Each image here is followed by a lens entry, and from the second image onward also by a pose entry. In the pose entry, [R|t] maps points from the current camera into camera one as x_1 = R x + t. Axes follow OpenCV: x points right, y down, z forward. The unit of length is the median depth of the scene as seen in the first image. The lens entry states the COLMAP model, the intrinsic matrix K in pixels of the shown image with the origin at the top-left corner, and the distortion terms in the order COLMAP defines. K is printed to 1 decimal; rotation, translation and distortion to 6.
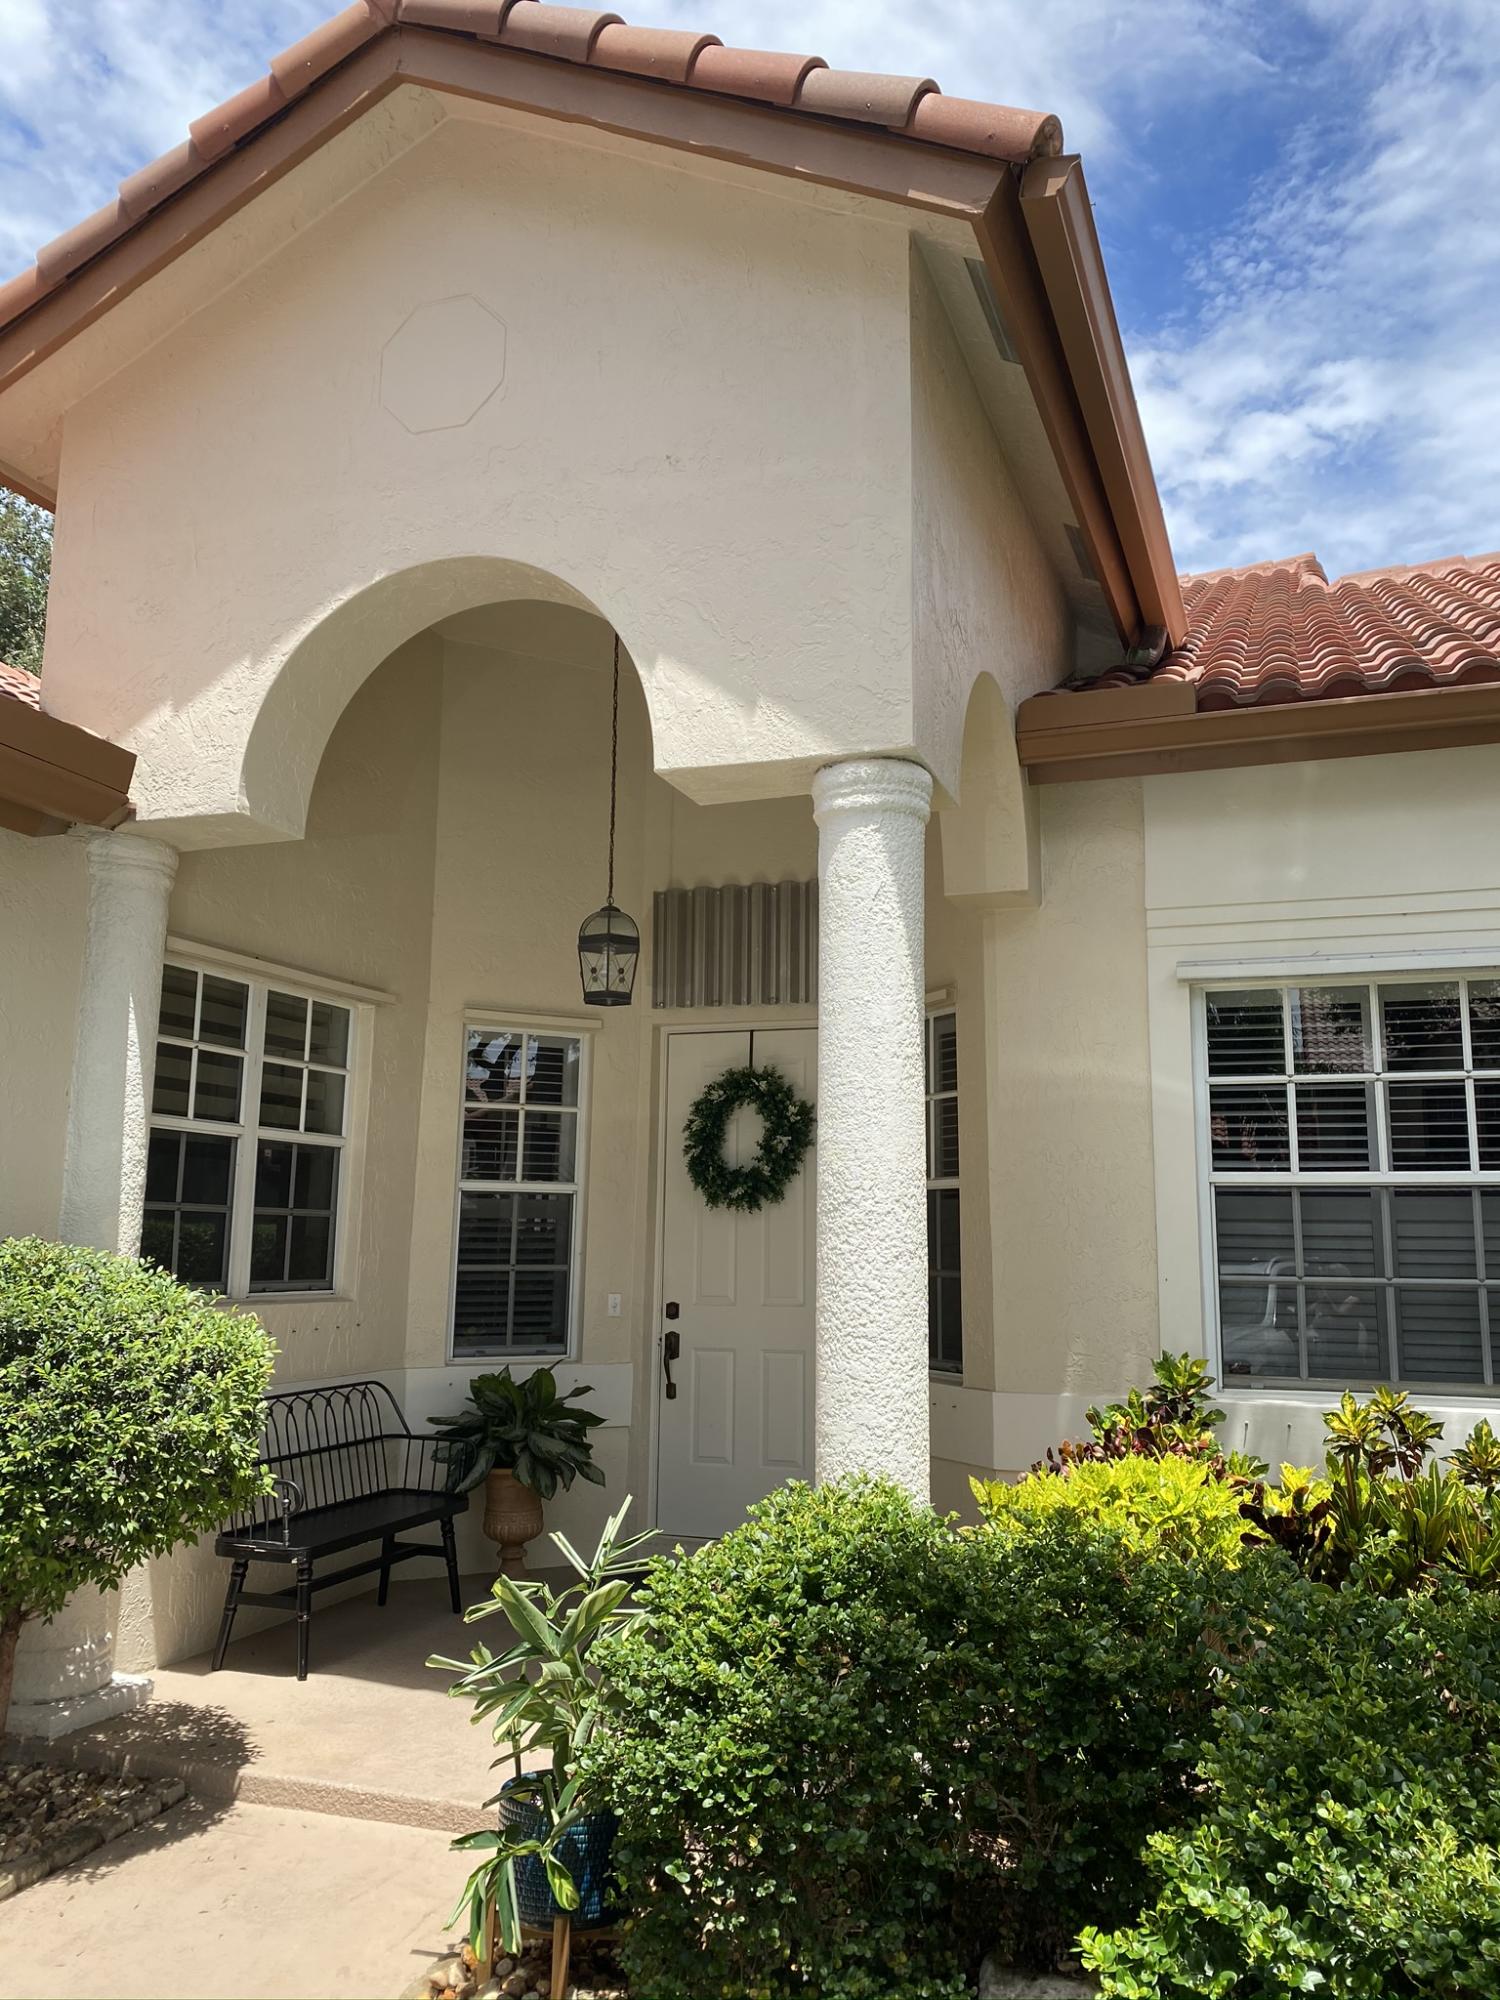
lens RADIAL K [[1566.3, 0, 772.7], [0, 1566.3, 973.1], [0, 0, 1]] dist [0.079595, -0.106812]
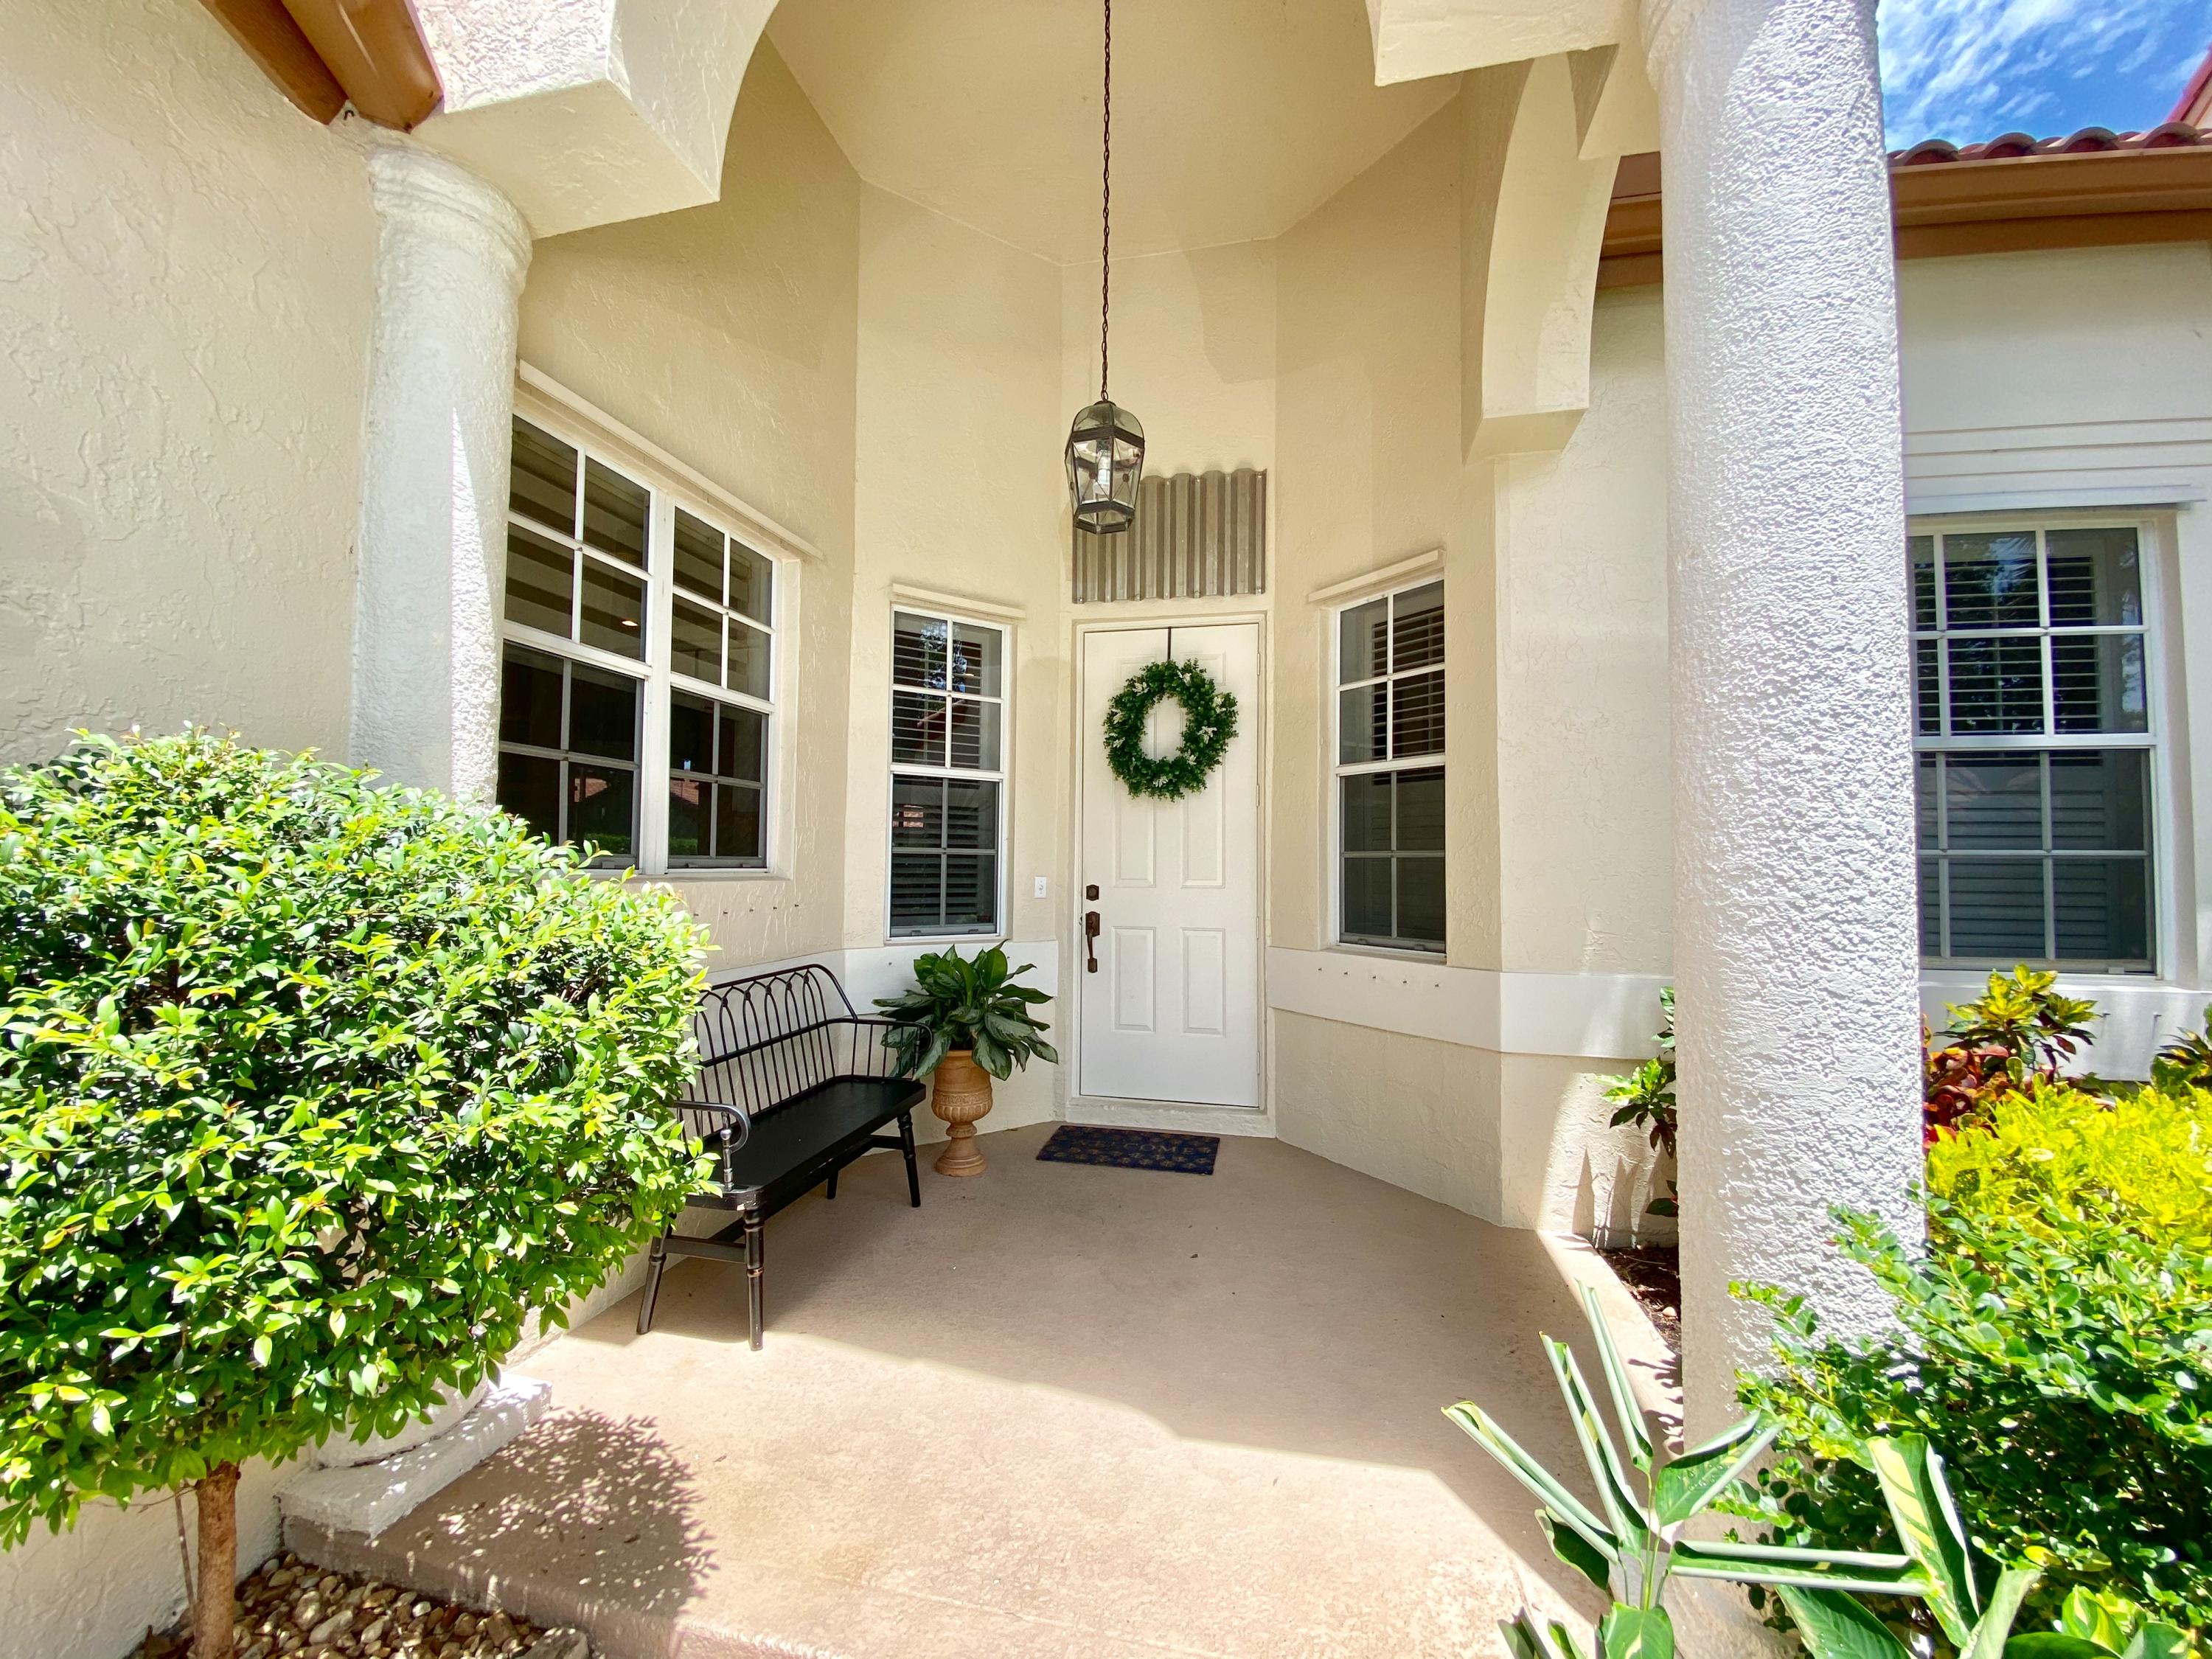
lens RADIAL K [[893.8, 0, 1106.0], [0, 893.8, 829.5], [0, 0, 1]] dist [0.023377, -0.022246]
pose [[0.991862, 0.005016, 0.127221, -0.153566], [-0.022006, 0.990940, 0.132494, 0.108195], [-0.125404, -0.134215, 0.982985, 0.481038]]
